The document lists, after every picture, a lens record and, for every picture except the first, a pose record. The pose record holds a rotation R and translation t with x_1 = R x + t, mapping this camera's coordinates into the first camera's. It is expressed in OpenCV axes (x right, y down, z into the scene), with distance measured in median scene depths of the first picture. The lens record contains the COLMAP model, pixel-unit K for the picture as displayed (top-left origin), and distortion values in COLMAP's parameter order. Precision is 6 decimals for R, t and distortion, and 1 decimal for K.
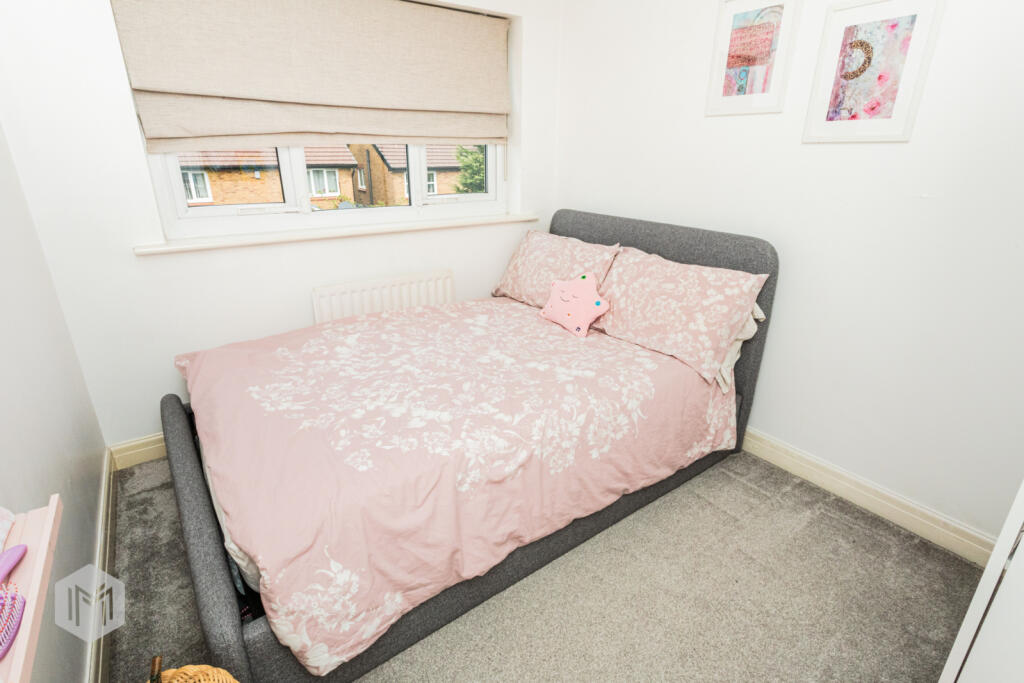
lens RADIAL K [[492.7, 0, 512.9], [0, 492.7, 337.8], [0, 0, 1]] dist [0.003414, -0.000207]
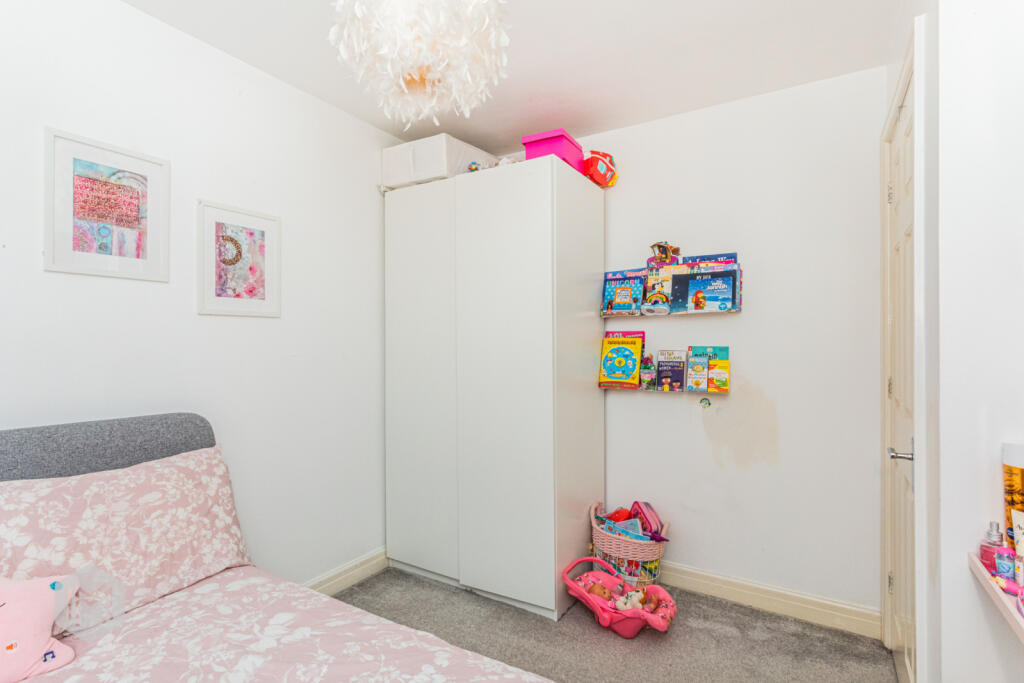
lens RADIAL K [[492.7, 0, 513.6], [0, 492.7, 340.6], [0, 0, 1]] dist [0.003414, -0.000207]
pose [[-0.388397, -0.010598, 0.921431, -0.637532], [0.318665, 0.936697, 0.145095, -0.304298], [-0.864639, 0.349982, -0.360433, 0.880398]]
